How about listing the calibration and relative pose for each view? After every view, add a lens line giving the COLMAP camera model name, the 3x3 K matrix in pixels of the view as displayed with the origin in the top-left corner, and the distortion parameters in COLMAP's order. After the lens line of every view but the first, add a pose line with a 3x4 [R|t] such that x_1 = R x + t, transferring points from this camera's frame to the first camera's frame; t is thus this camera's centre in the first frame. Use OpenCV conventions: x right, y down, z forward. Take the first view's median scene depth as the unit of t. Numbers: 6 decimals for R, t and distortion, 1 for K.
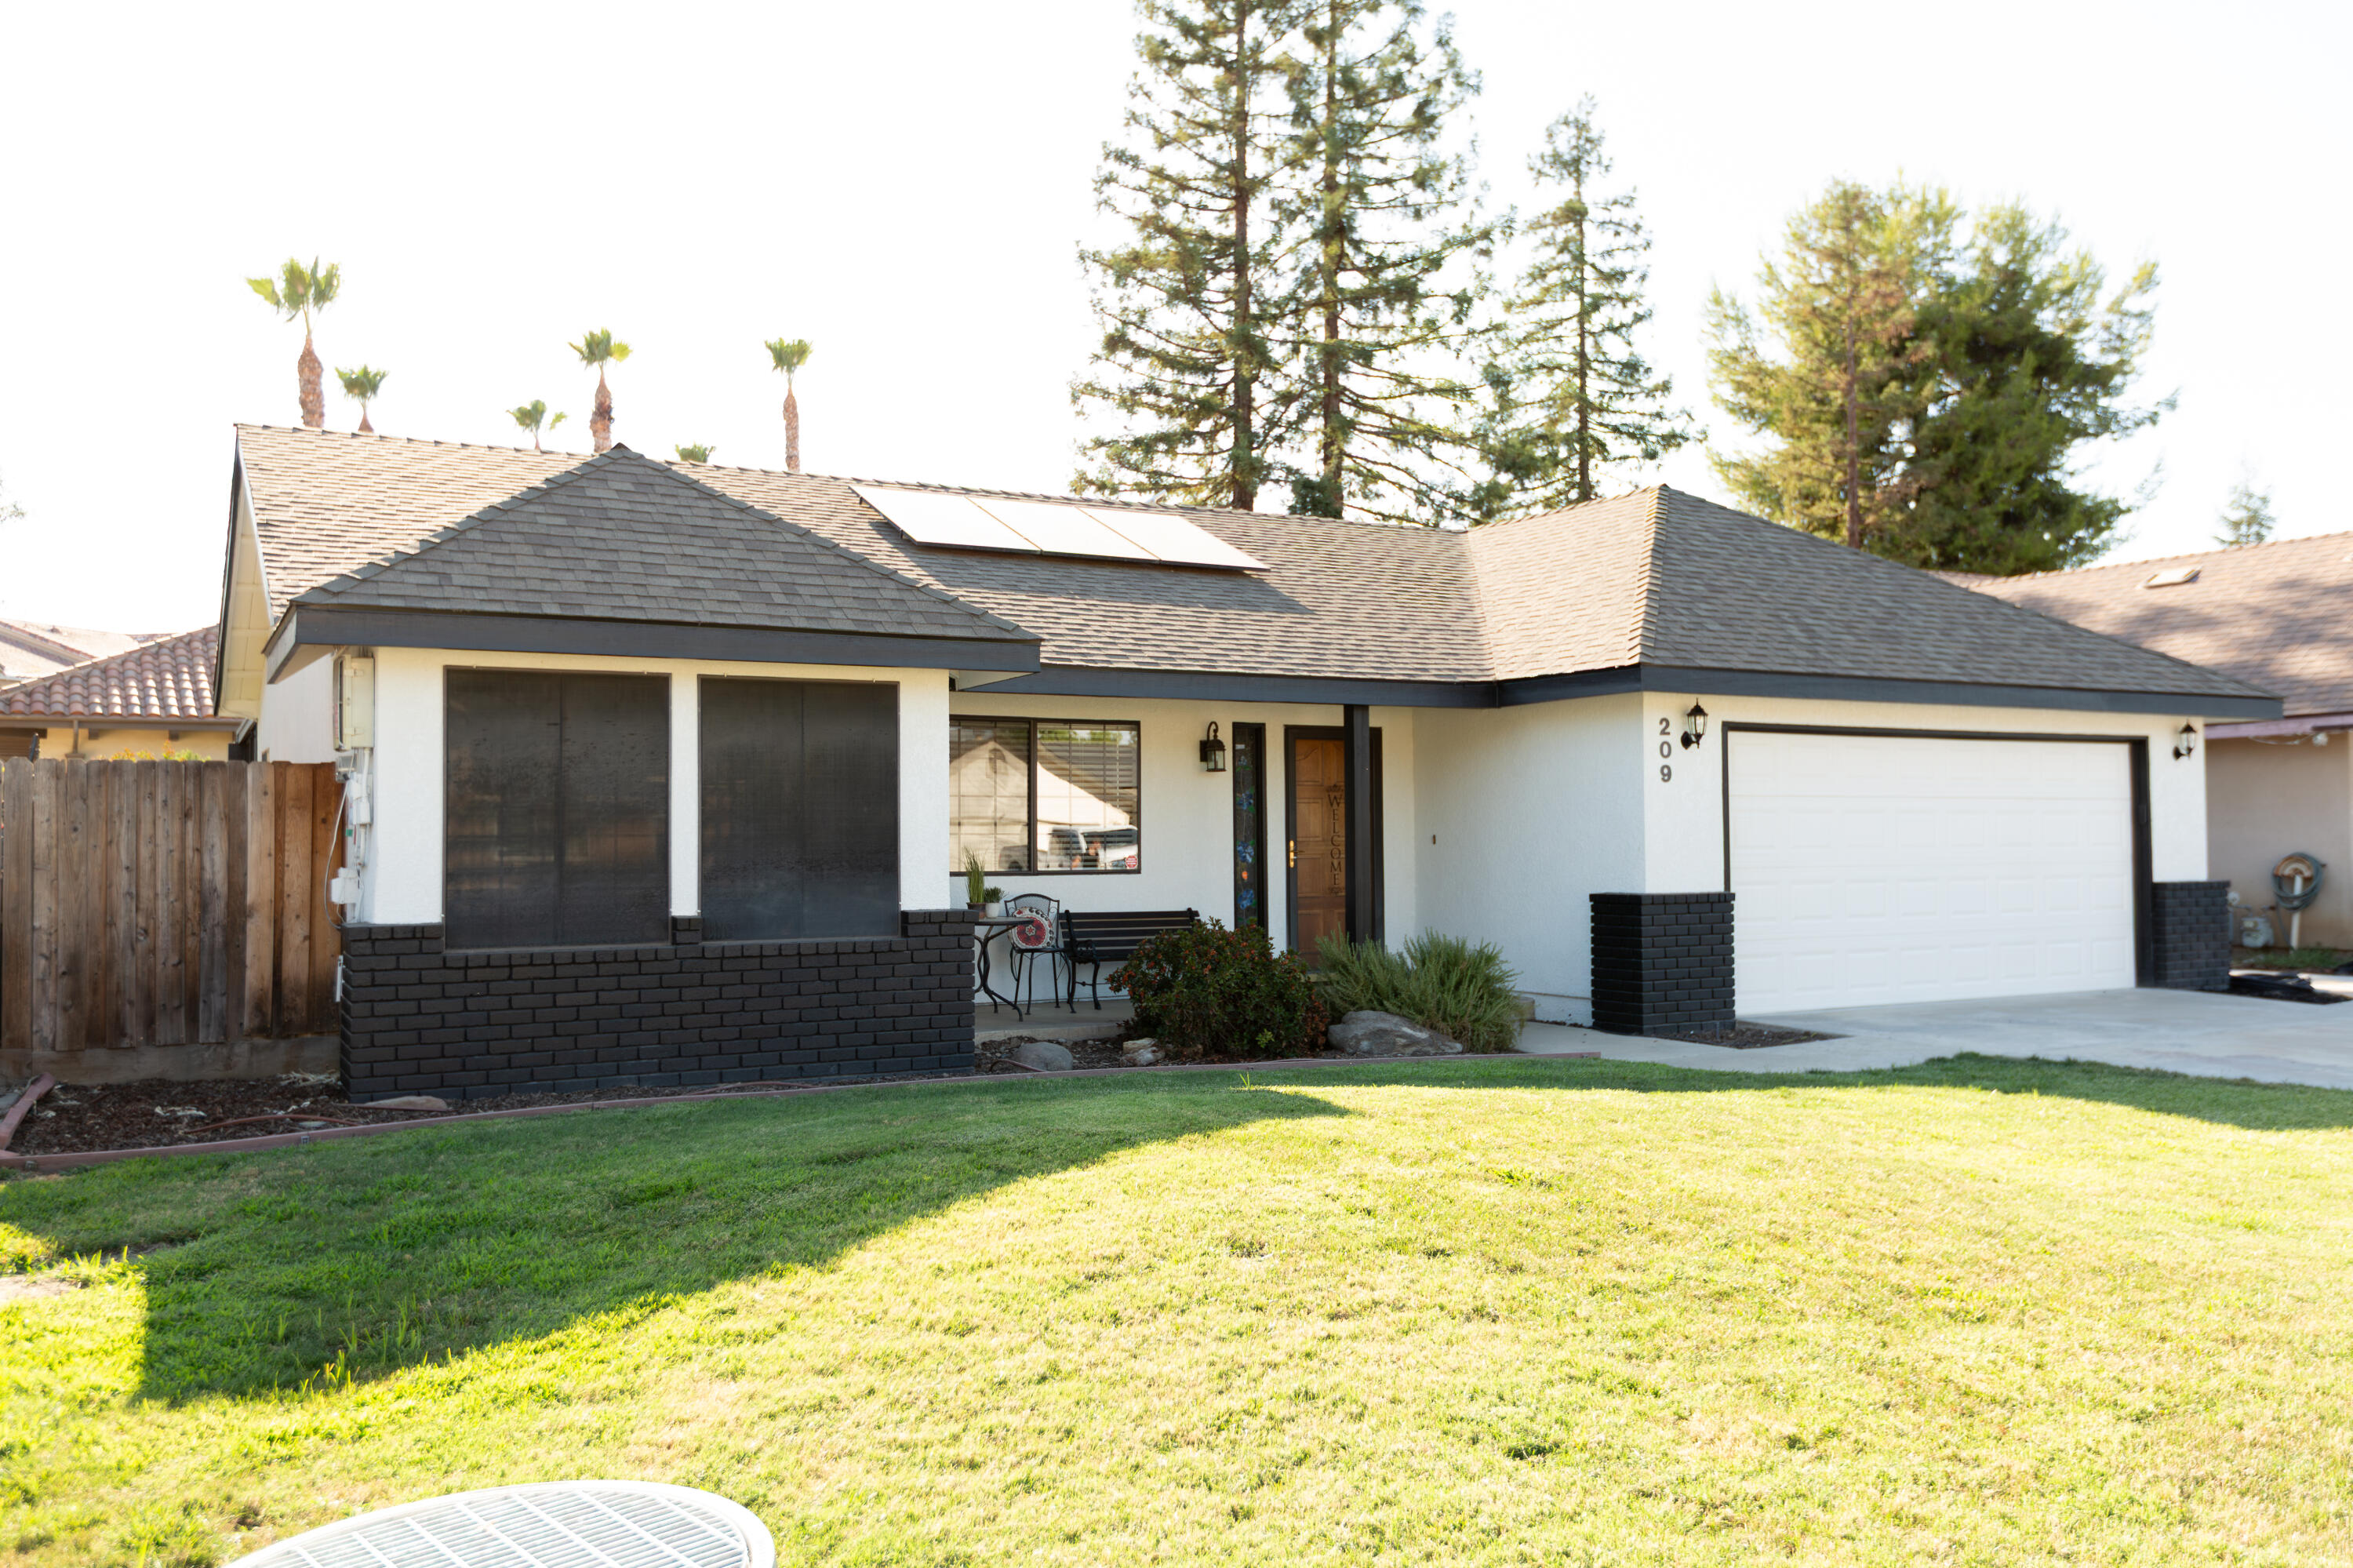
lens RADIAL K [[1921.8, 0, 1177.5], [0, 1921.8, 757.4], [0, 0, 1]] dist [-0.045144, -0.000195]
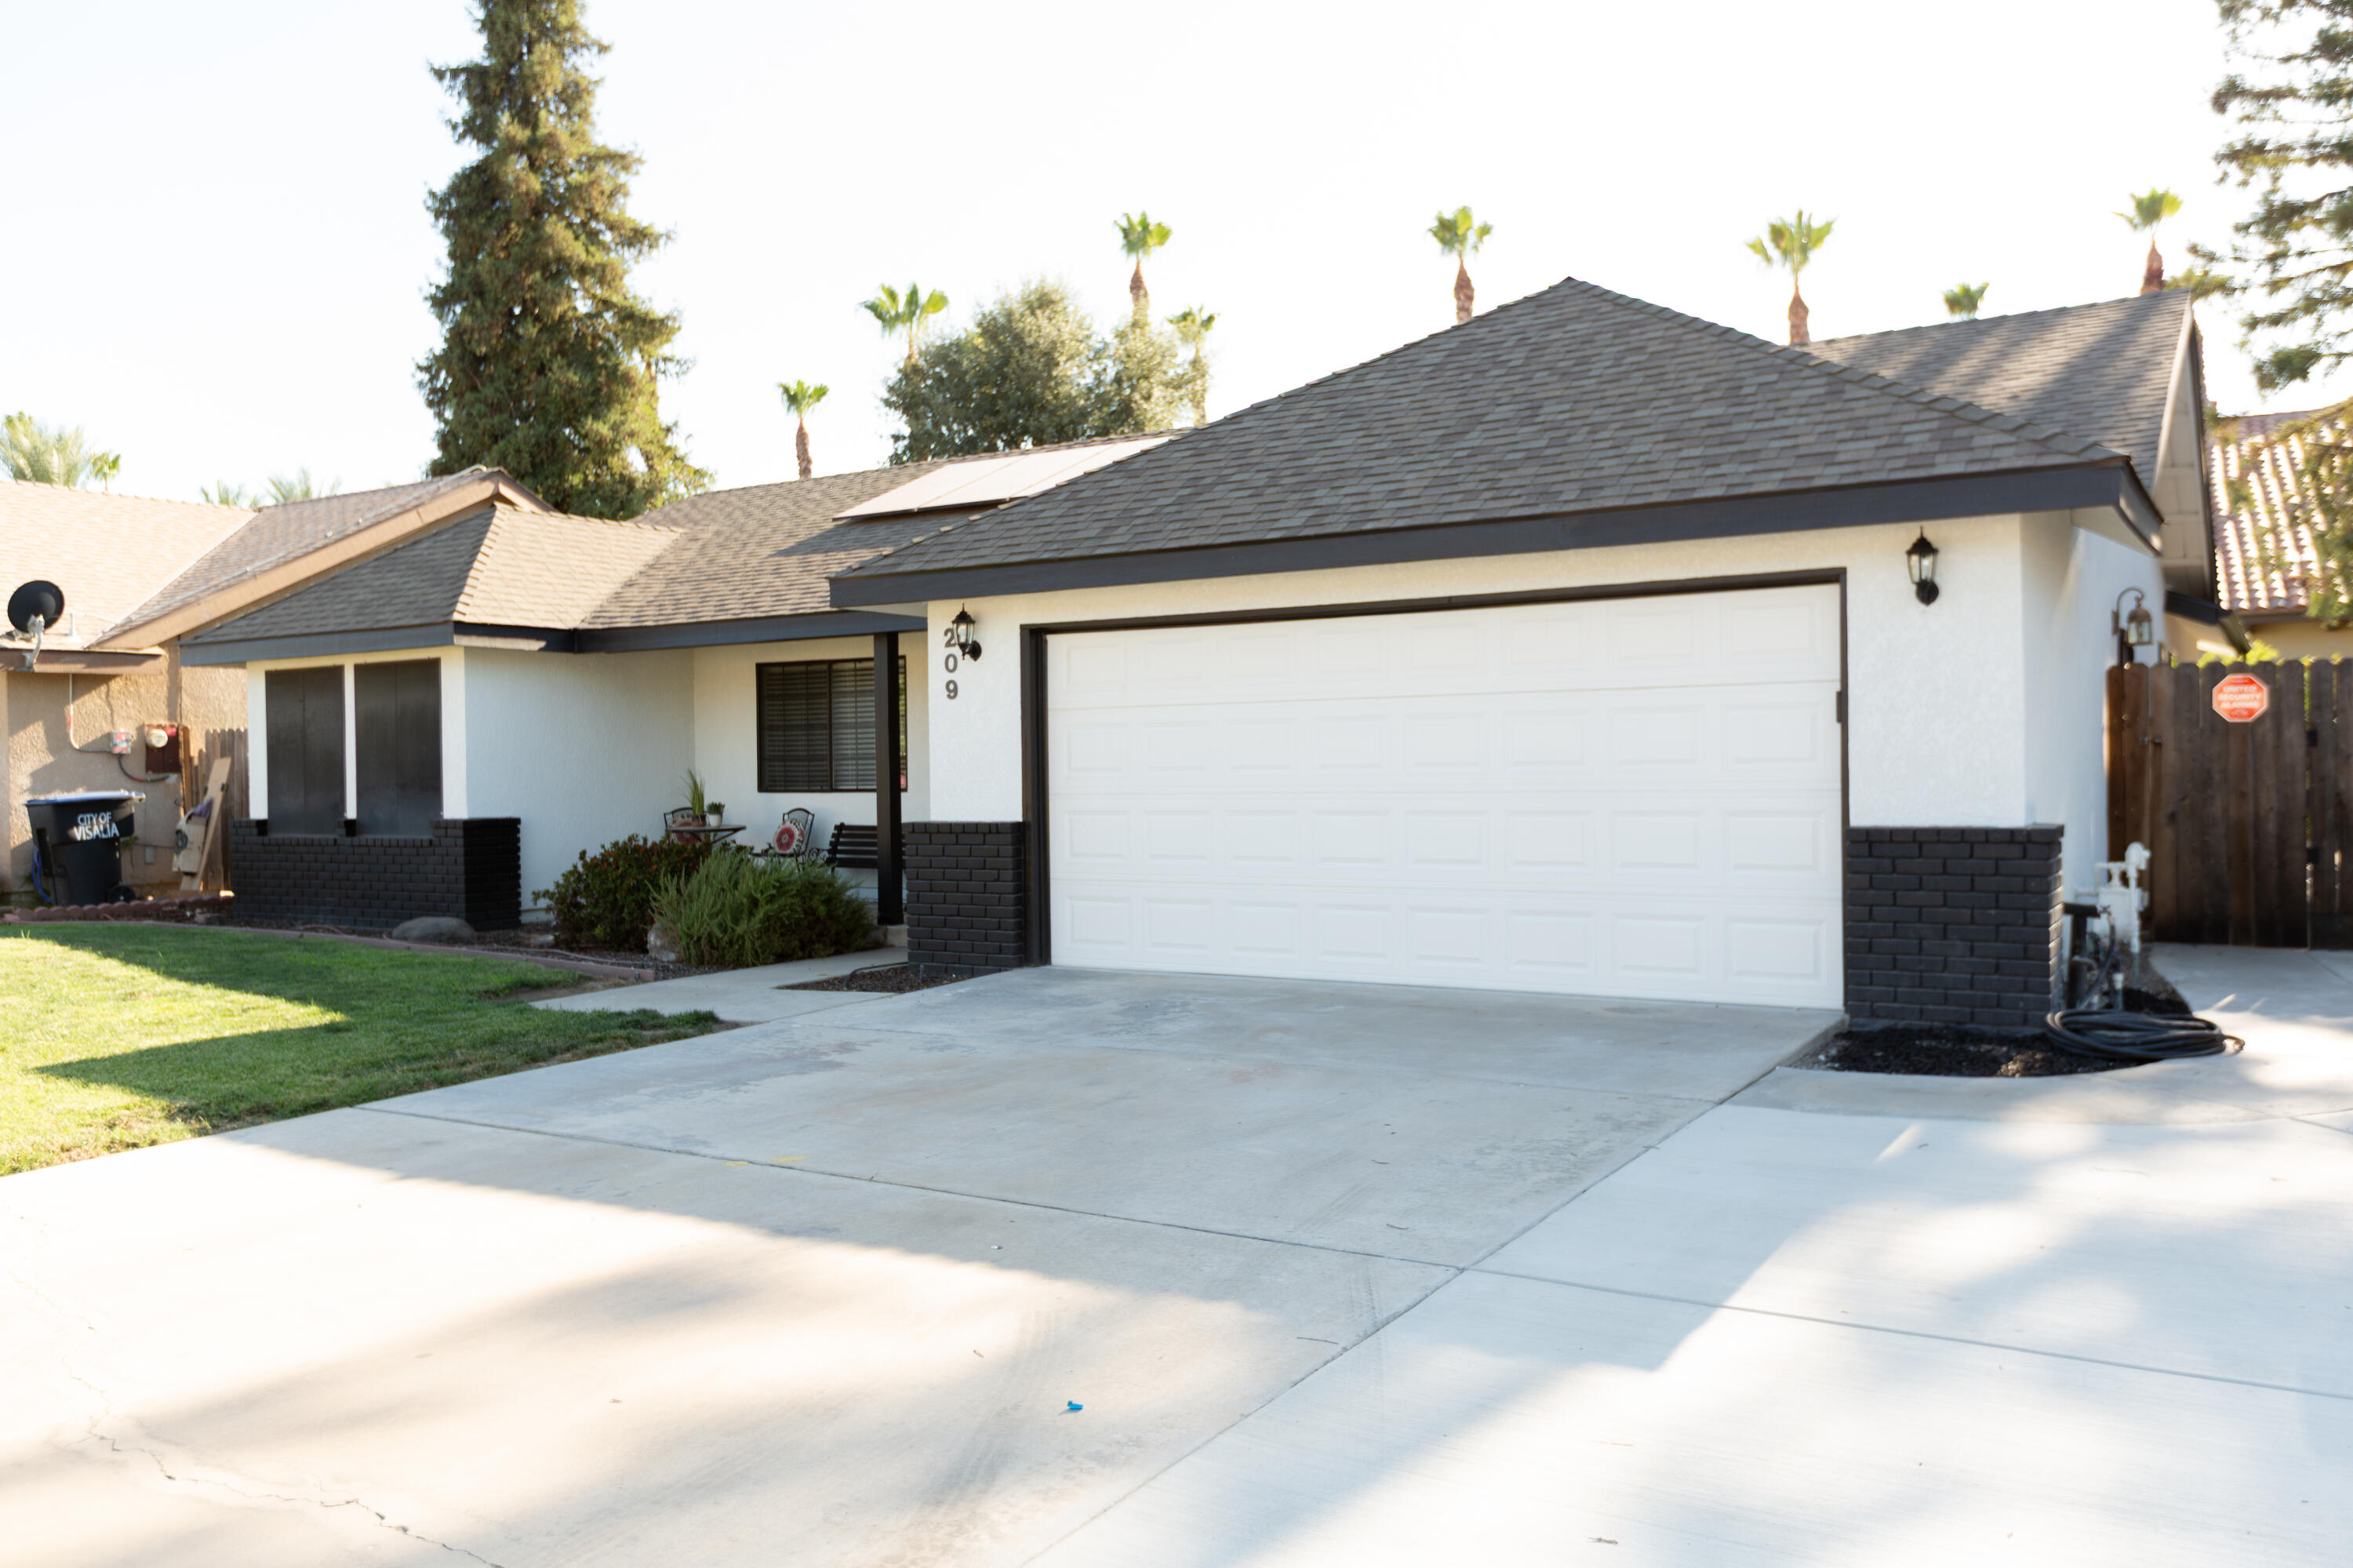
lens RADIAL K [[1732.2, 0, 1176.5], [0, 1732.2, 784.0], [0, 0, 1]] dist [0.006637, -0.003015]
pose [[0.487440, 0.011177, -0.873085, 1.047158], [0.054939, 0.997544, 0.043442, 0.023673], [0.871427, -0.069142, 0.485629, 0.714458]]
